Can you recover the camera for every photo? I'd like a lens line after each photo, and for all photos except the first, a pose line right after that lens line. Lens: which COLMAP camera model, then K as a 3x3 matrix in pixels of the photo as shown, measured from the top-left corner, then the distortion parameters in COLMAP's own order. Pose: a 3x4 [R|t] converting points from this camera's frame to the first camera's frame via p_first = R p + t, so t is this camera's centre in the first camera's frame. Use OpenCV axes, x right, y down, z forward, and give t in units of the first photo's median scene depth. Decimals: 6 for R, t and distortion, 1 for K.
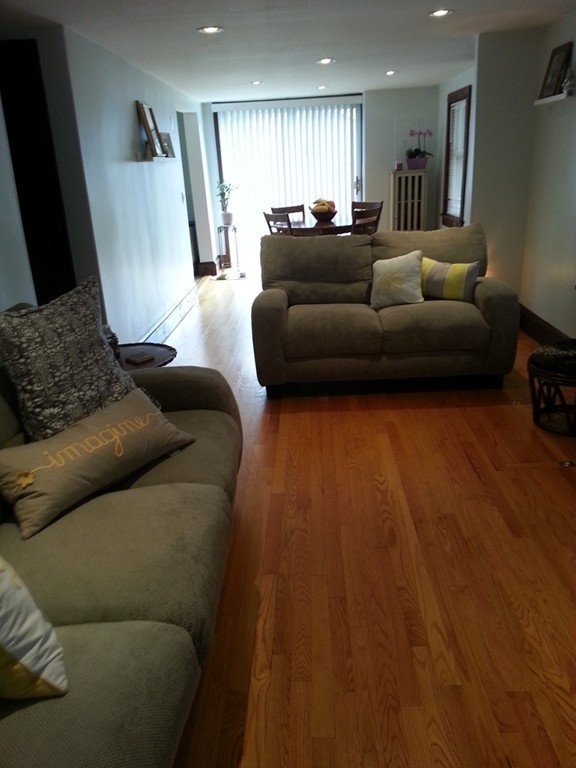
lens RADIAL K [[622.6, 0, 291.2], [0, 622.6, 379.8], [0, 0, 1]] dist [0.106143, -0.172449]
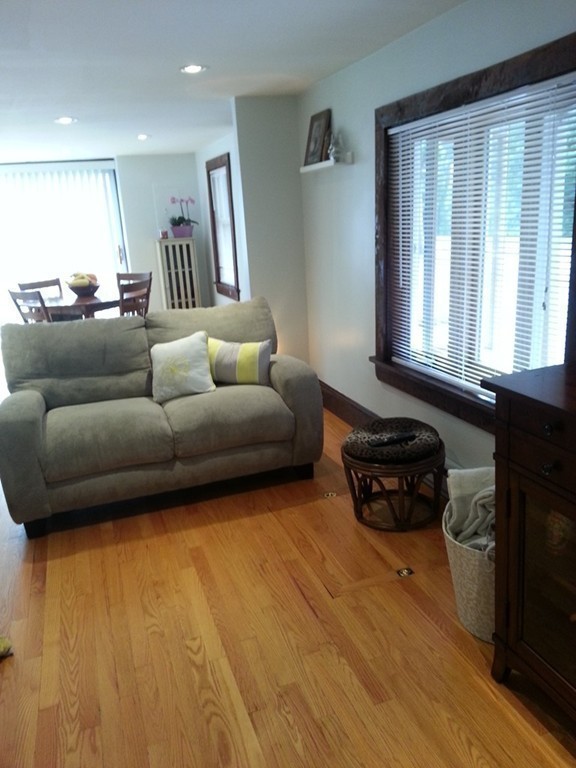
lens RADIAL K [[622.6, 0, 291.2], [0, 622.6, 379.8], [0, 0, 1]] dist [0.106143, -0.172449]
pose [[0.935717, -0.098544, 0.338708, 0.020453], [0.130218, 0.988865, -0.072040, -0.064285], [-0.327838, 0.111515, 0.938130, 0.165692]]
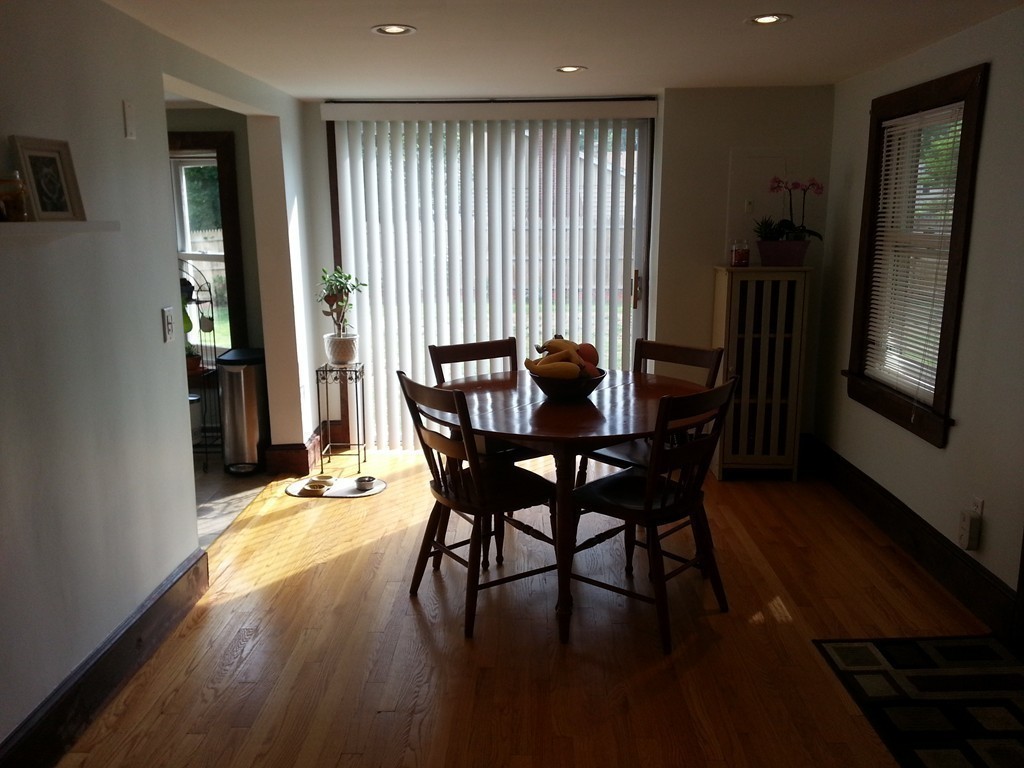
lens RADIAL K [[830.2, 0, 513.5], [0, 830.2, 365.7], [0, 0, 1]] dist [0.106143, -0.172449]
pose [[0.998926, 0.045071, 0.010712, 0.026342], [-0.042849, 0.986799, -0.156180, -0.331301], [-0.017610, 0.155553, 0.987671, 0.879433]]
